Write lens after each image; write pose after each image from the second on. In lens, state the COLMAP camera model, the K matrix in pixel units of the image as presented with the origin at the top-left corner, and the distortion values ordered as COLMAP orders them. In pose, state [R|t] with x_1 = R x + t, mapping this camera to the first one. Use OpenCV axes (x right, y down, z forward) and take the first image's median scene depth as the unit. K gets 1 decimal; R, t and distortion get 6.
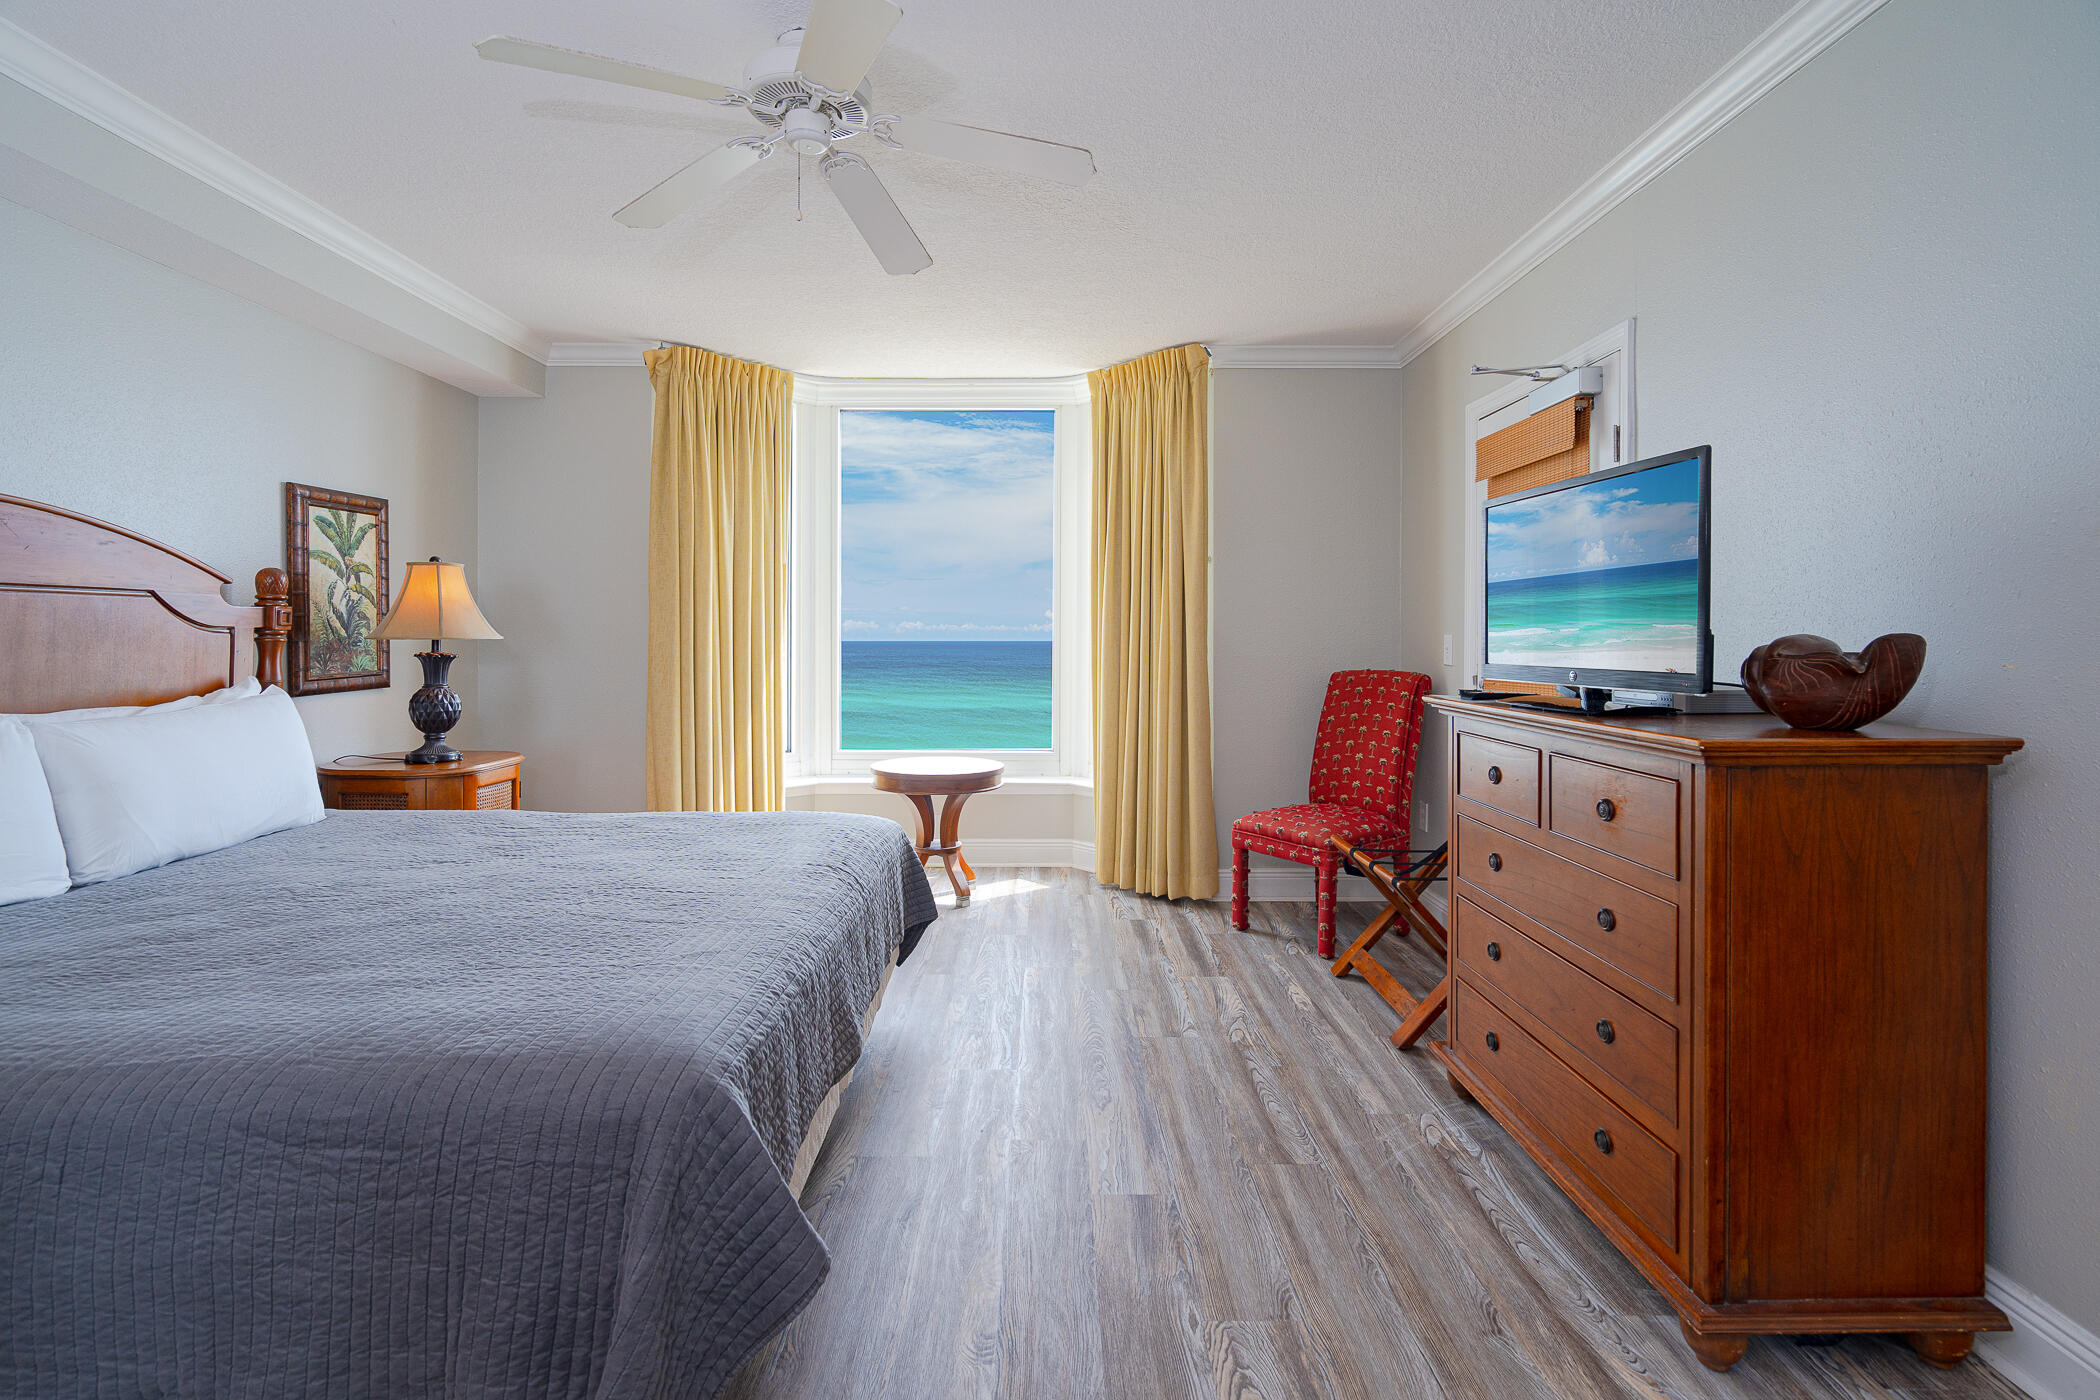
lens RADIAL K [[960.5, 0, 1036.7], [0, 960.5, 632.8], [0, 0, 1]] dist [-0.004533, 0.002810]
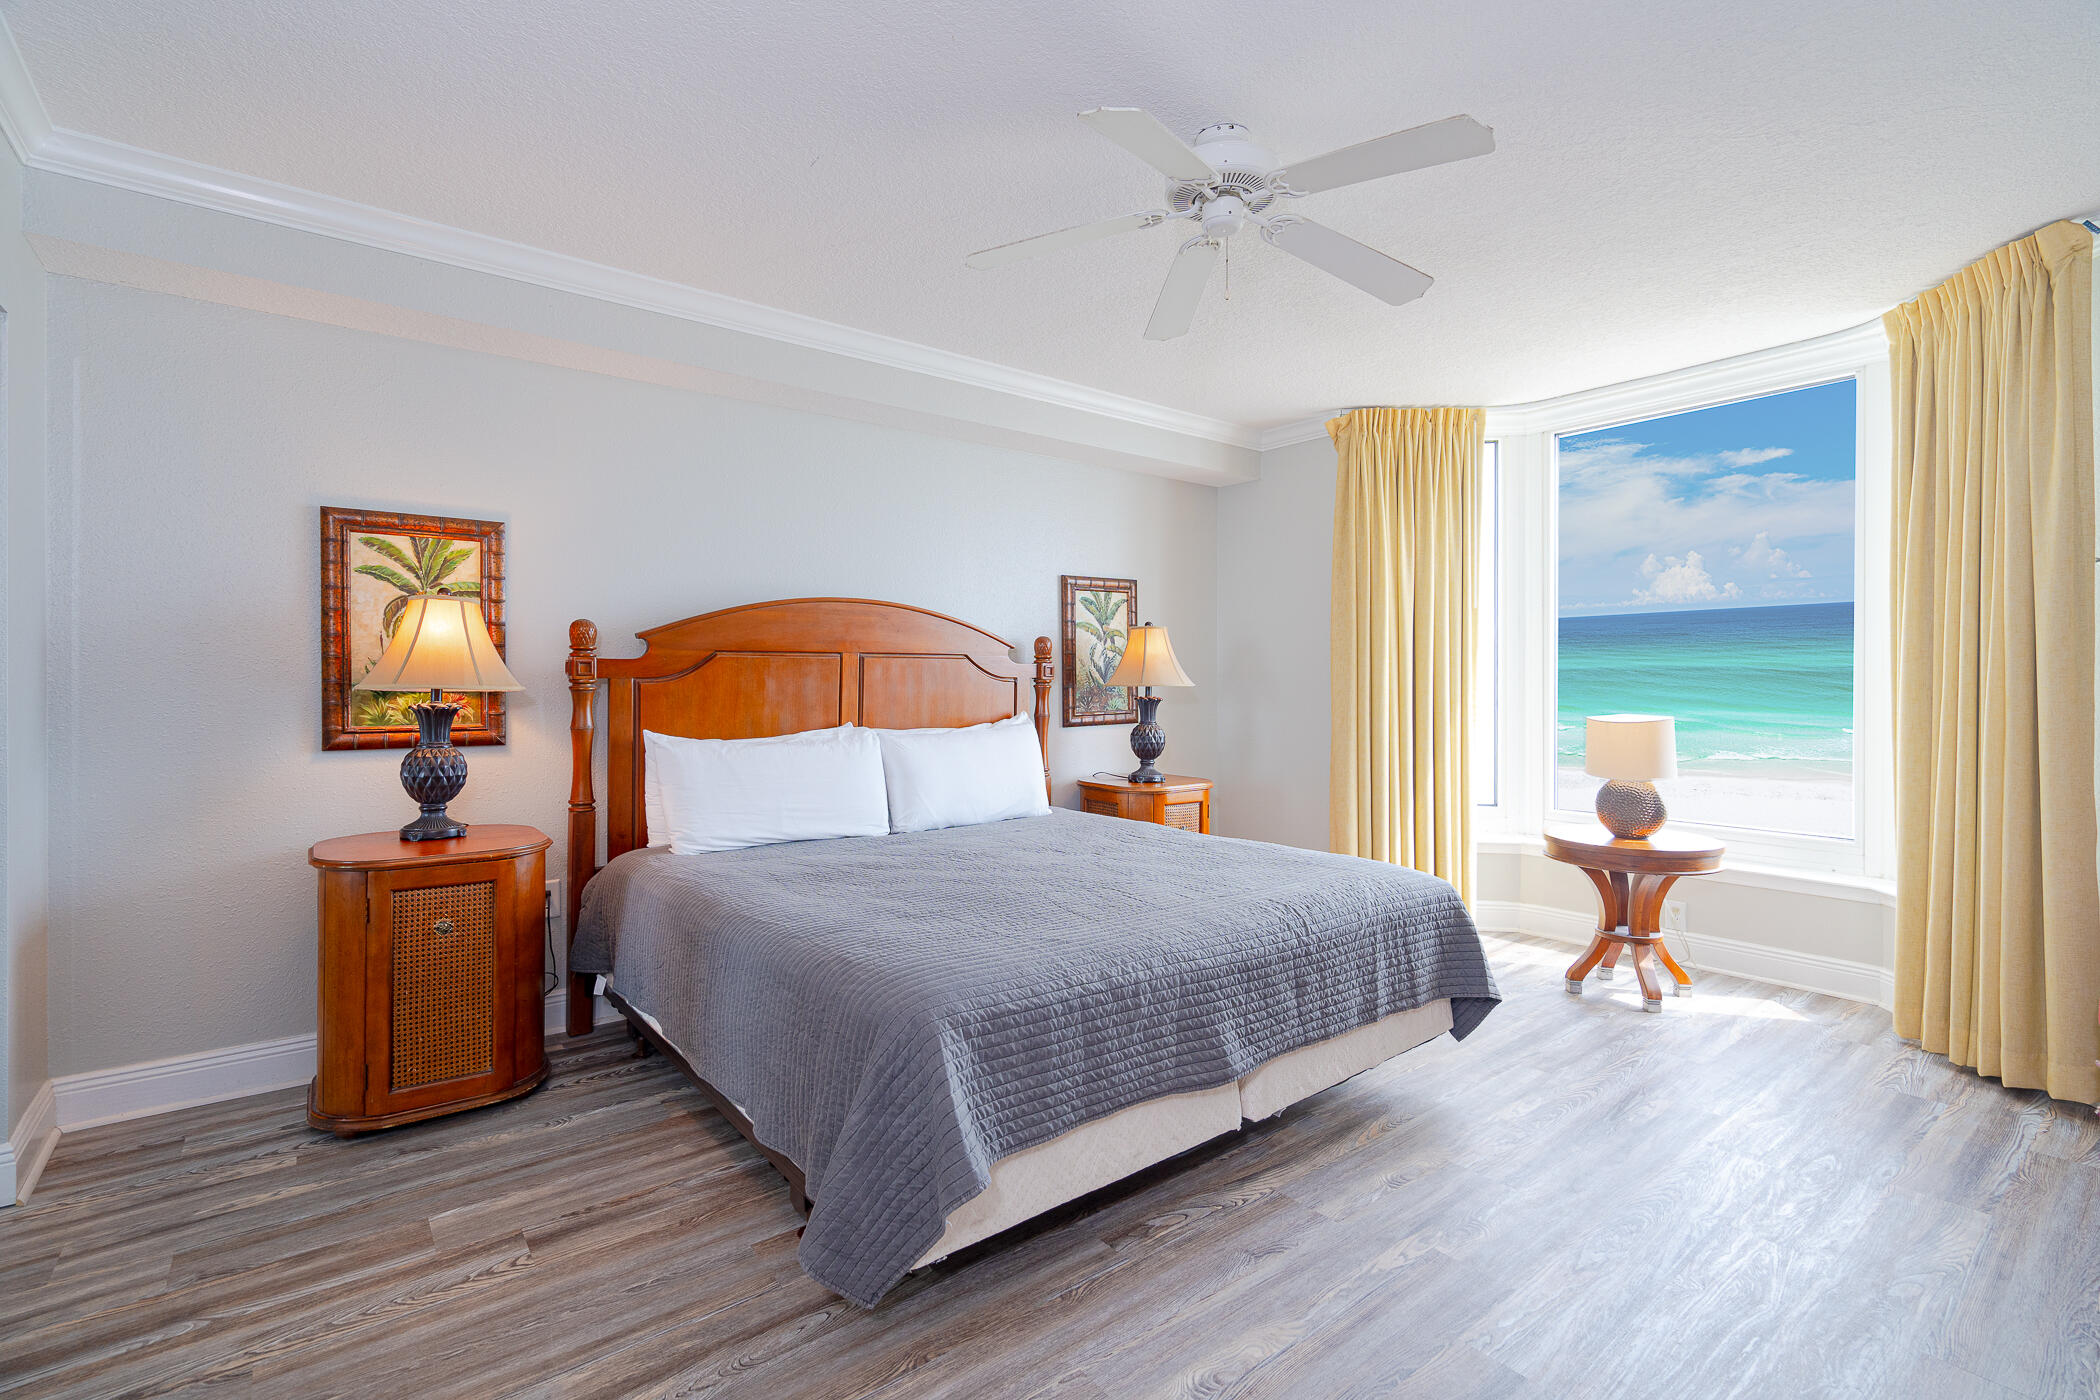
lens RADIAL K [[960.5, 0, 1062.5], [0, 960.5, 647.7], [0, 0, 1]] dist [-0.004533, 0.002810]
pose [[0.624247, -0.030319, -0.780638, 0.310282], [0.006844, 0.999421, -0.033343, -0.002618], [0.781197, 0.015472, 0.624093, 0.107303]]
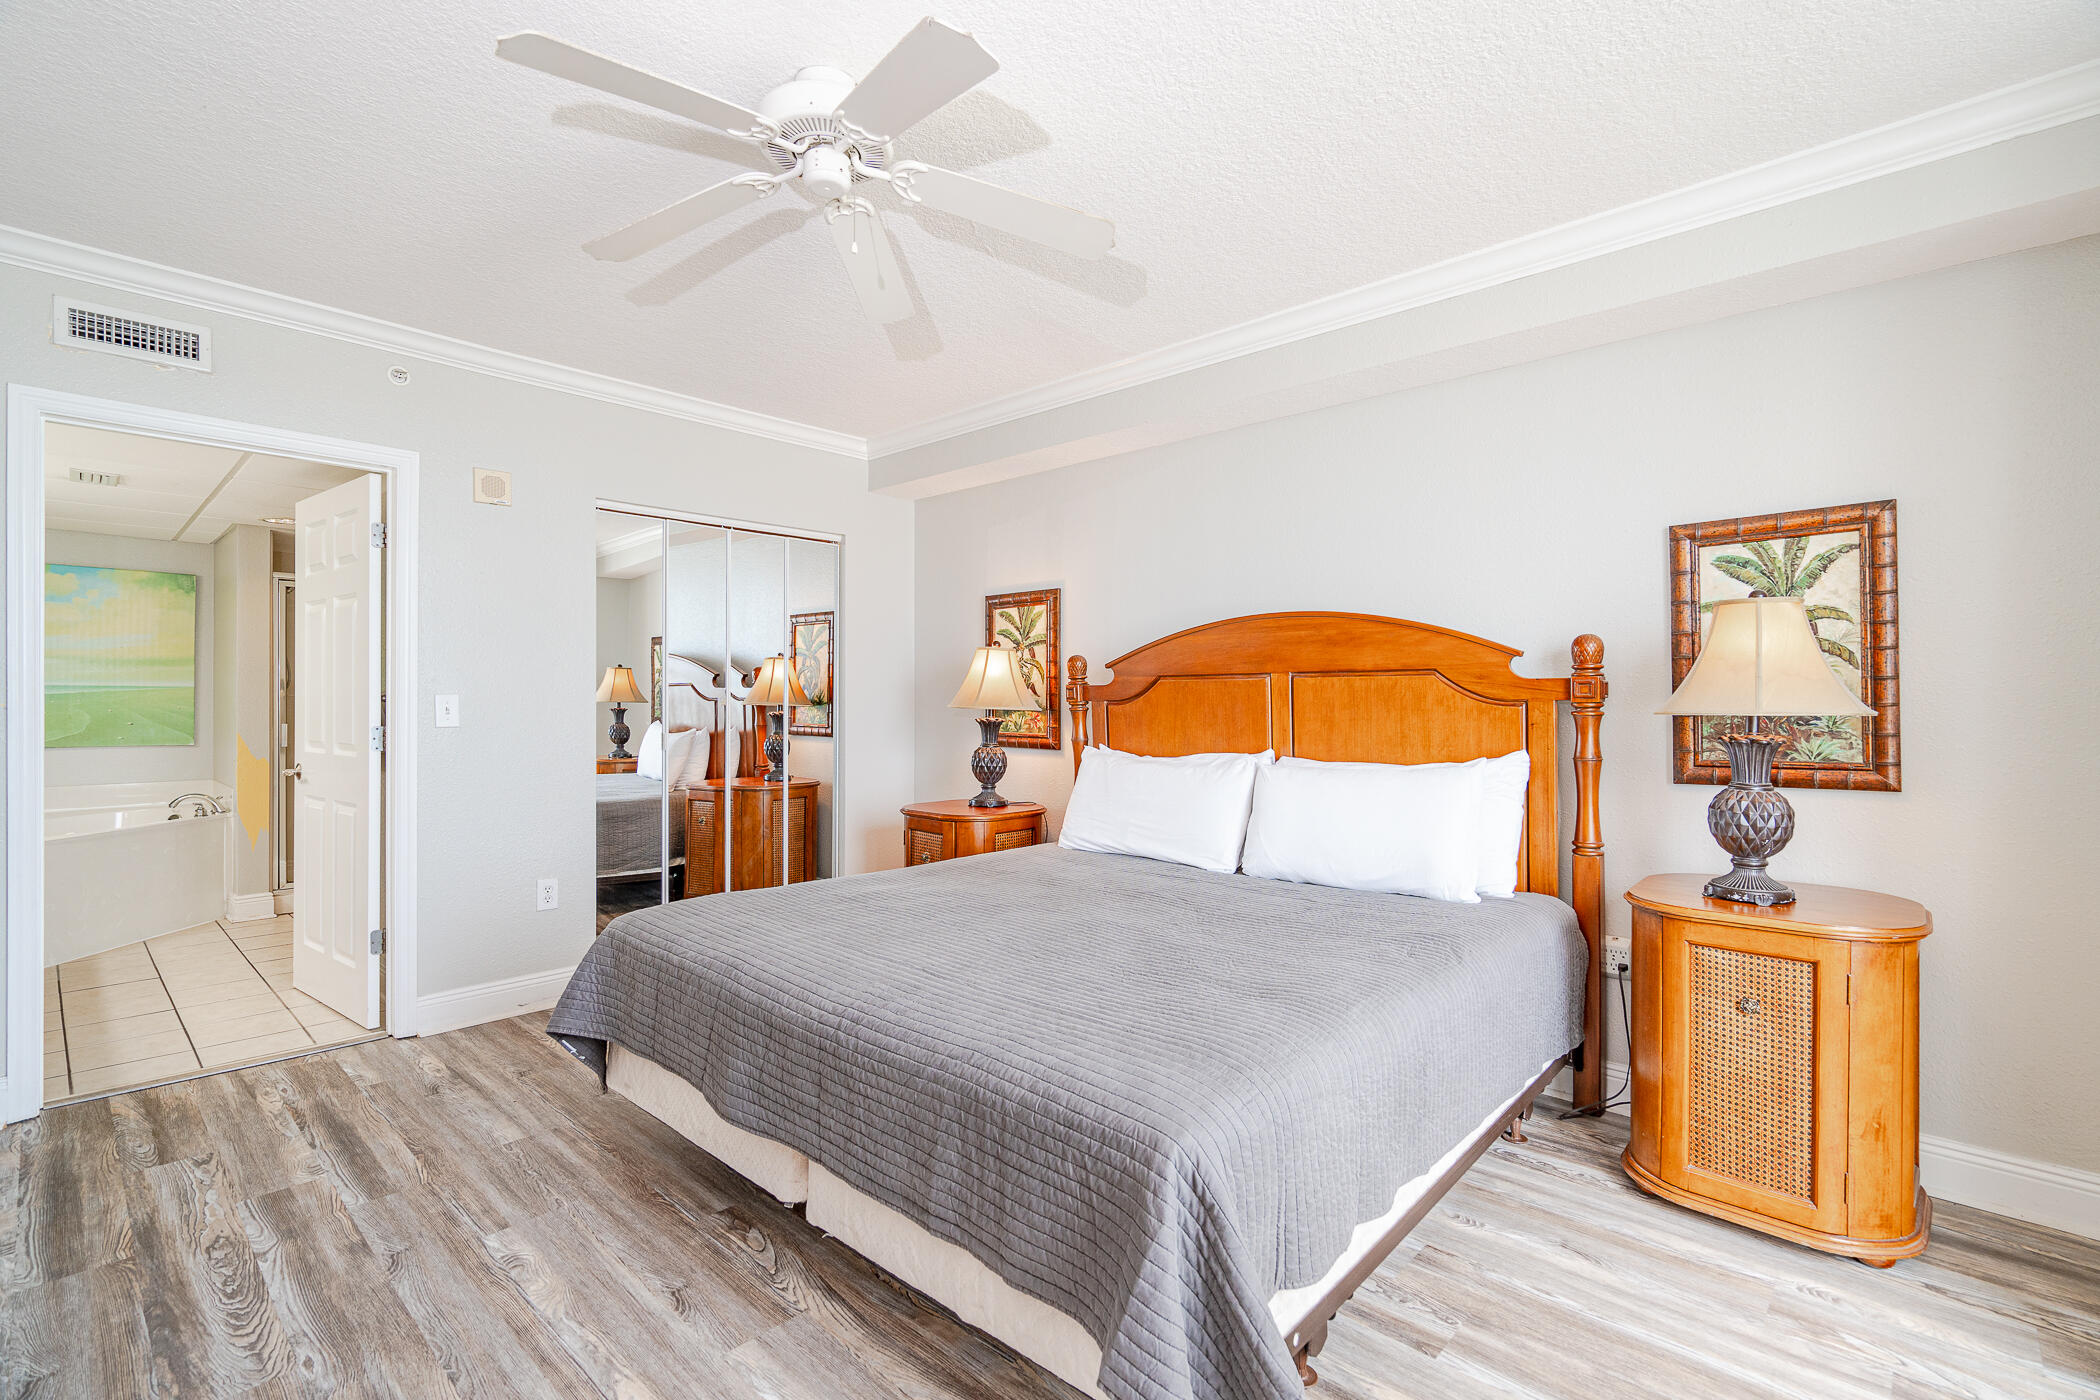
lens RADIAL K [[960.5, 0, 1050.2], [0, 960.5, 681.4], [0, 0, 1]] dist [-0.004533, 0.002810]
pose [[-0.686819, -0.026951, -0.726329, 0.185856], [-0.004751, 0.999457, -0.032594, 0.007294], [0.726813, -0.018936, -0.686574, 1.113530]]
